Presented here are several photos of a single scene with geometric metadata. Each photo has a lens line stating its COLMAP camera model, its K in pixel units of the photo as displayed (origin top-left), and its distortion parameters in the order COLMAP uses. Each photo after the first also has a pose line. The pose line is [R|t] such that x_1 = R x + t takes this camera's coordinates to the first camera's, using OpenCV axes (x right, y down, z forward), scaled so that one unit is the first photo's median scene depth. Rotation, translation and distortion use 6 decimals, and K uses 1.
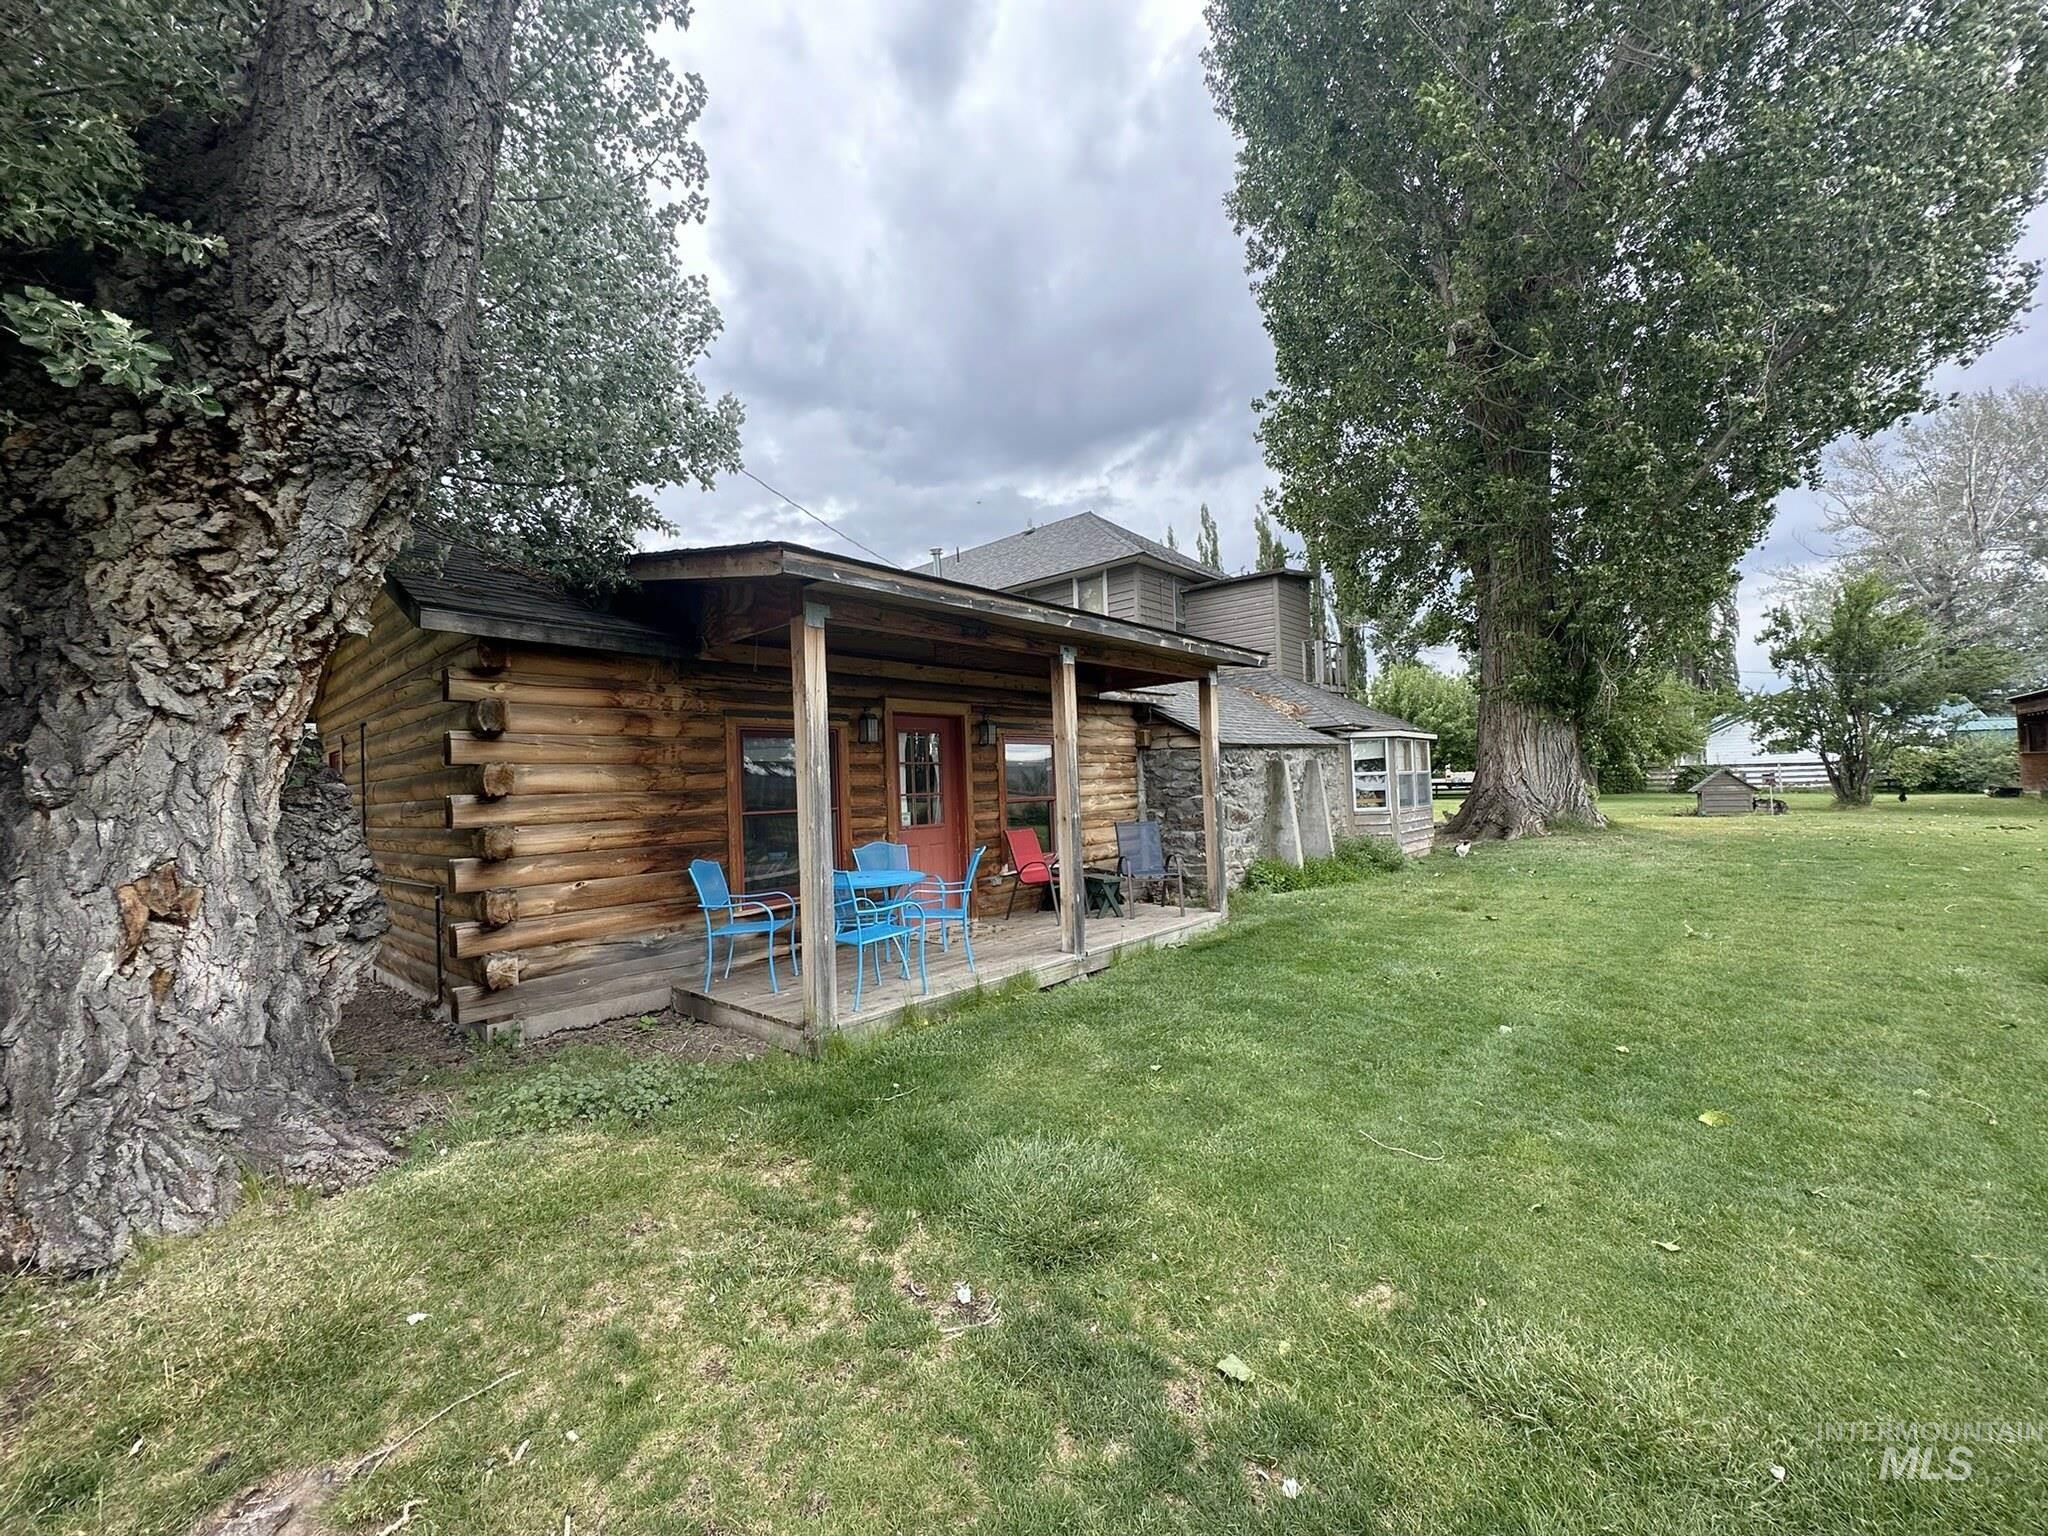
lens RADIAL K [[819.2, 0, 1022.0], [0, 819.2, 770.8], [0, 0, 1]] dist [-0.002670, -0.000365]
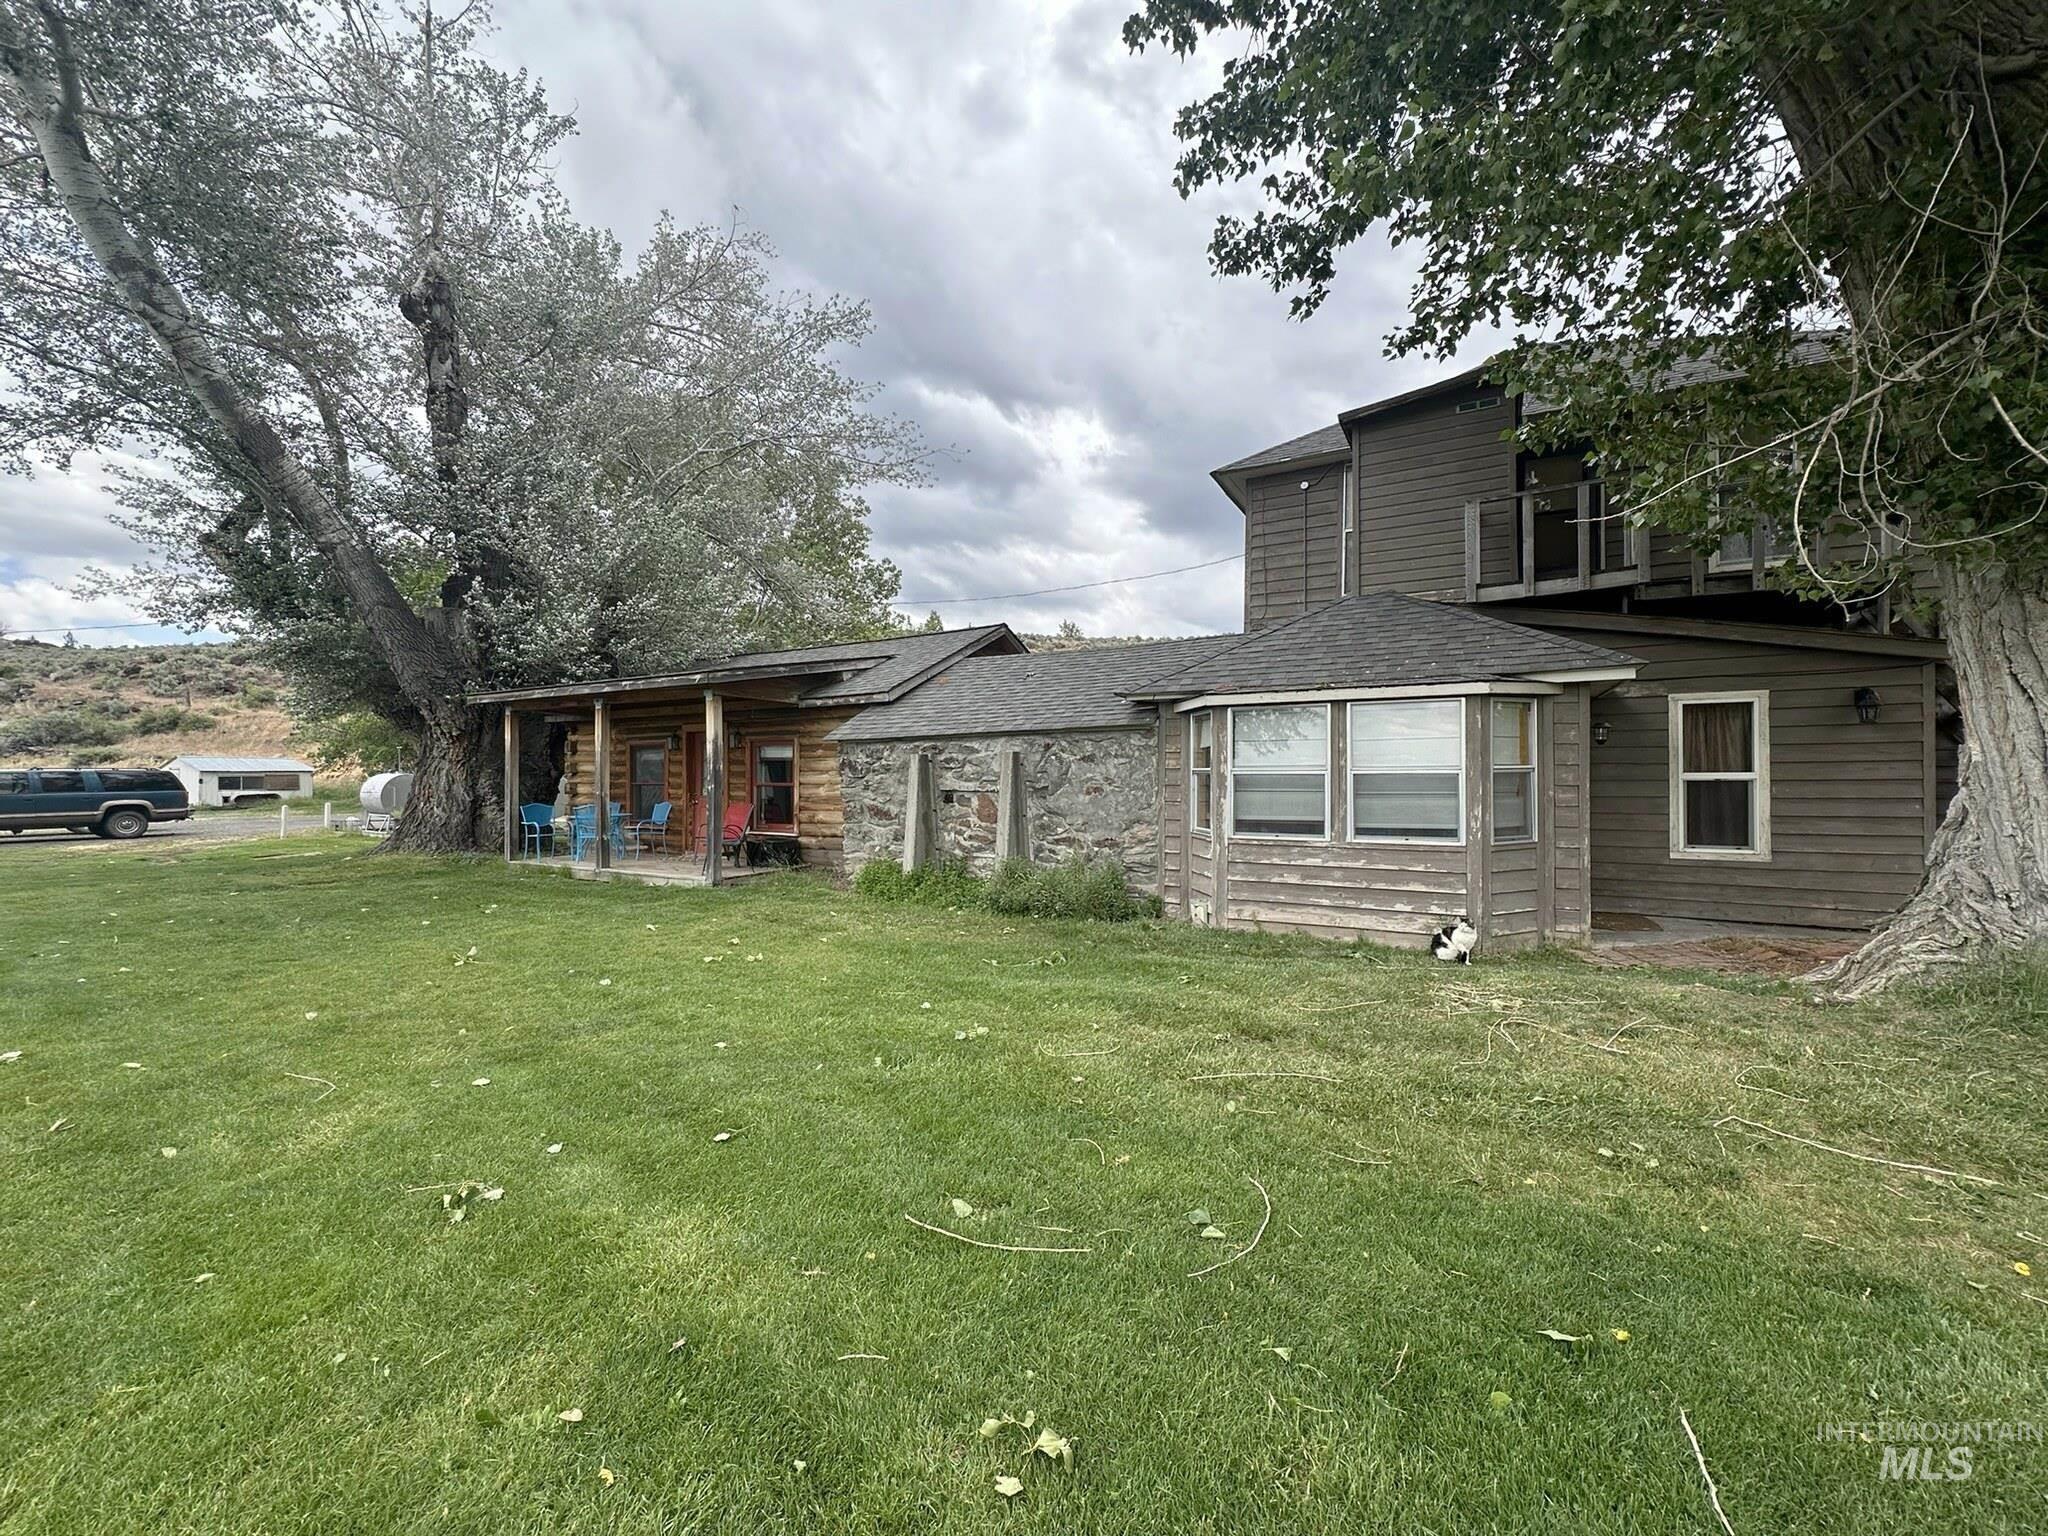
lens RADIAL K [[819.2, 0, 1026.4], [0, 819.2, 772.2], [0, 0, 1]] dist [-0.002670, -0.000365]
pose [[0.190263, 0.028253, -0.981326, 1.451292], [0.014968, 0.999386, 0.031675, -0.024264], [0.981619, -0.020715, 0.189724, 1.135754]]
